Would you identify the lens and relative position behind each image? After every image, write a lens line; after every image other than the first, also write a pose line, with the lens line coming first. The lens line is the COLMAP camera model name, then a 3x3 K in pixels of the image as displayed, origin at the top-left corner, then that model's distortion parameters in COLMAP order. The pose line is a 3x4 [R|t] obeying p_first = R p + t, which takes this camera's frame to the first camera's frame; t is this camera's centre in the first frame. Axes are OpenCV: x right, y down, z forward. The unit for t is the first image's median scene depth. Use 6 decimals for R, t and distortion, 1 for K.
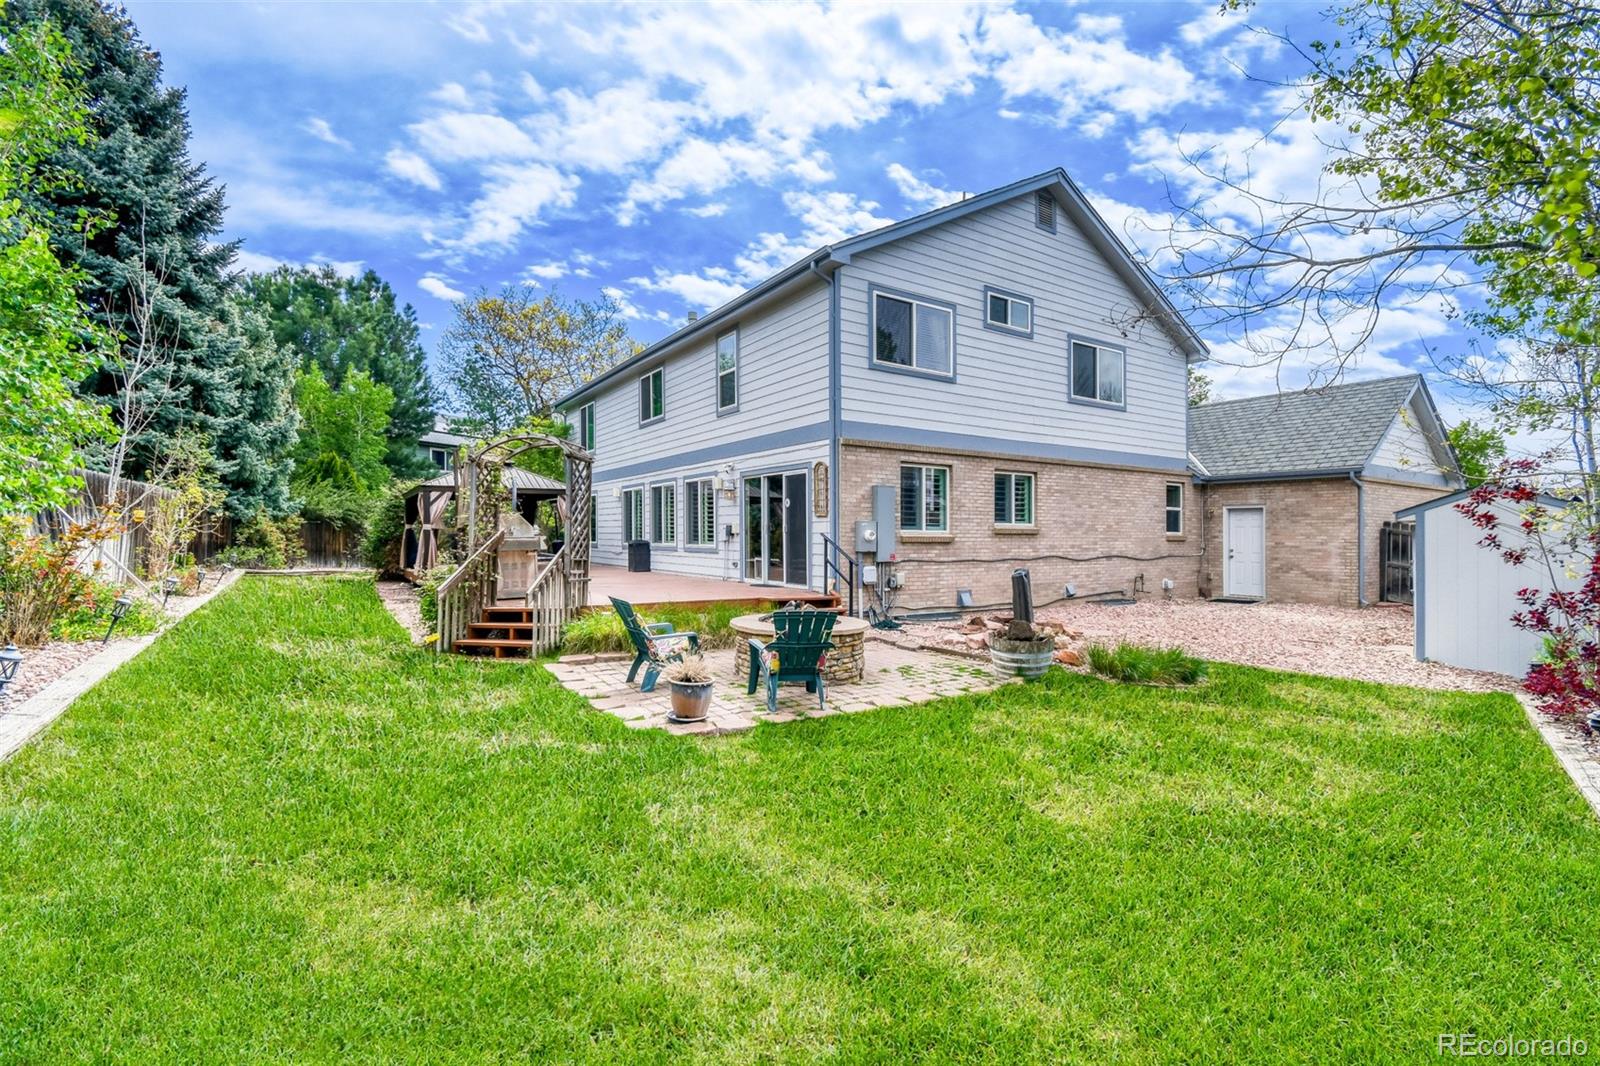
lens RADIAL K [[707.0, 0, 794.1], [0, 707.0, 531.7], [0, 0, 1]] dist [-0.000567, -0.001366]
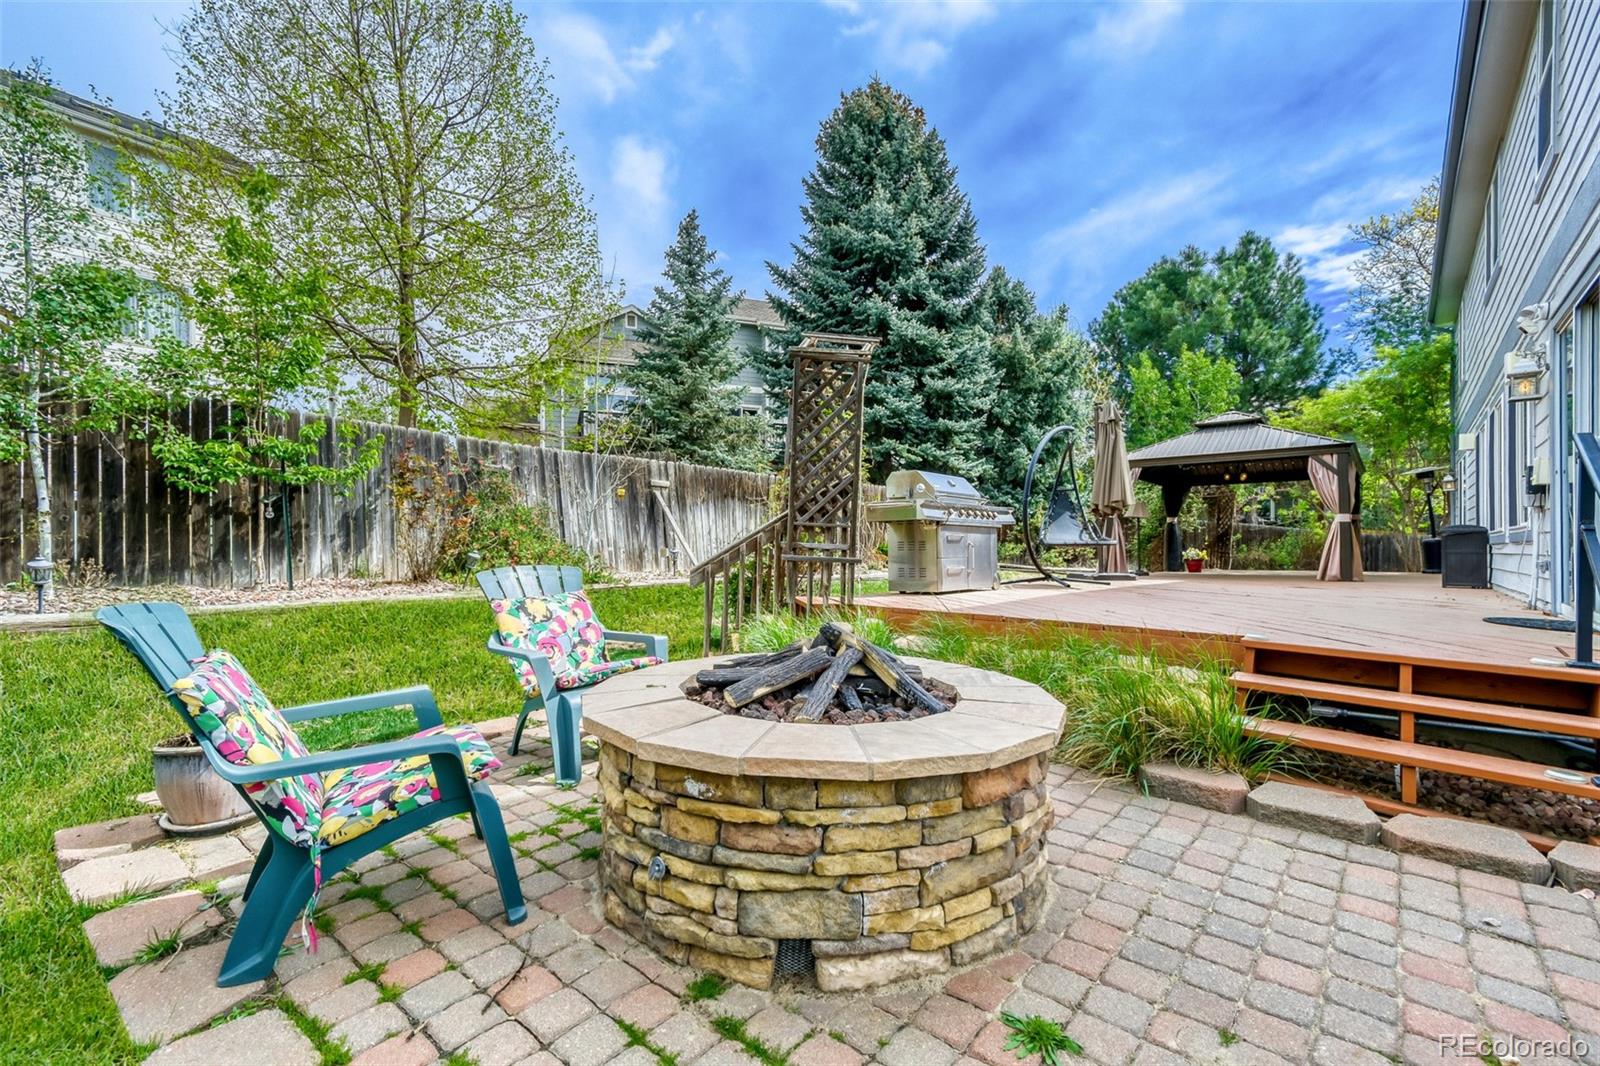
lens RADIAL K [[707.0, 0, 797.6], [0, 707.0, 548.1], [0, 0, 1]] dist [-0.000567, -0.001366]
pose [[0.279023, -0.000600, -0.960284, 0.151814], [0.000332, 1.000000, -0.000529, 0.032603], [0.960284, -0.000172, 0.279024, 0.454912]]
